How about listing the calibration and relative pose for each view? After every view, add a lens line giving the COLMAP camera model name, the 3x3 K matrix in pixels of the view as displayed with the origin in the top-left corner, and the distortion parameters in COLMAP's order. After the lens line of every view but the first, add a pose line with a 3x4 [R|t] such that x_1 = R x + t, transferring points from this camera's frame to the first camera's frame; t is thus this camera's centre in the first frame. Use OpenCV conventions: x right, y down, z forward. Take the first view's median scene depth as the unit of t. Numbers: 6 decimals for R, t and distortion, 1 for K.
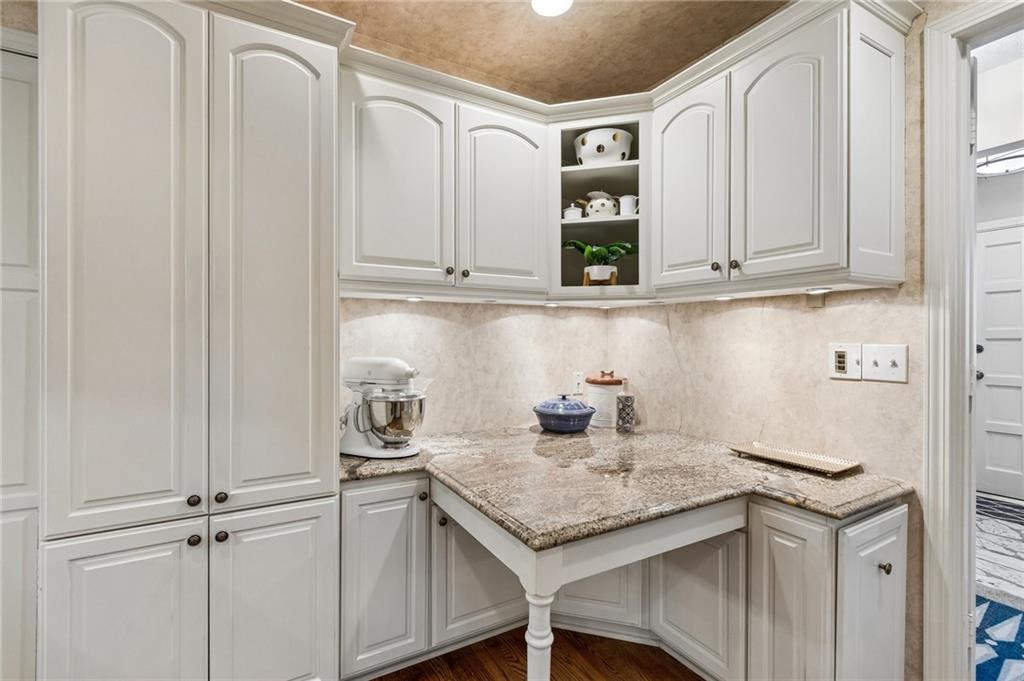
lens RADIAL K [[462.0, 0, 512.0], [0, 462.0, 340.5], [0, 0, 1]] dist [-0.000795, -0.000191]
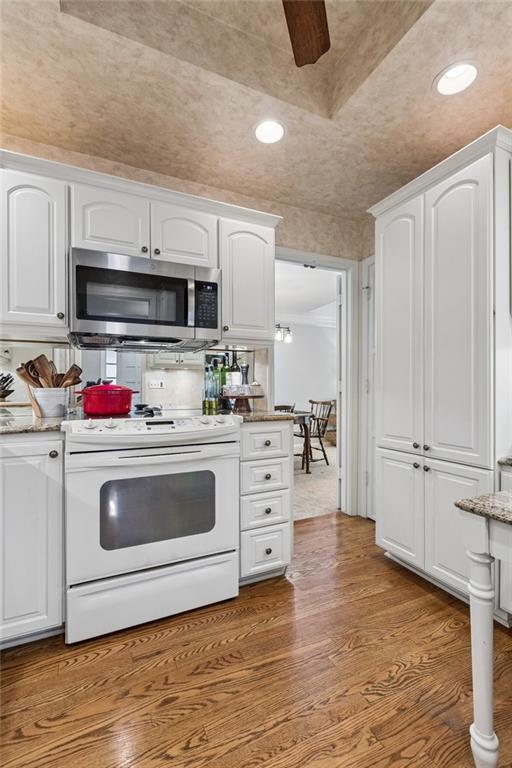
lens RADIAL K [[346.5, 0, 256.0], [0, 346.5, 384.0], [0, 0, 1]] dist [-0.000795, -0.000191]
pose [[-0.079959, -0.006709, -0.996776, 0.839313], [0.002889, 0.999972, -0.006963, 0.087987], [0.996794, -0.003437, -0.079937, 0.425777]]
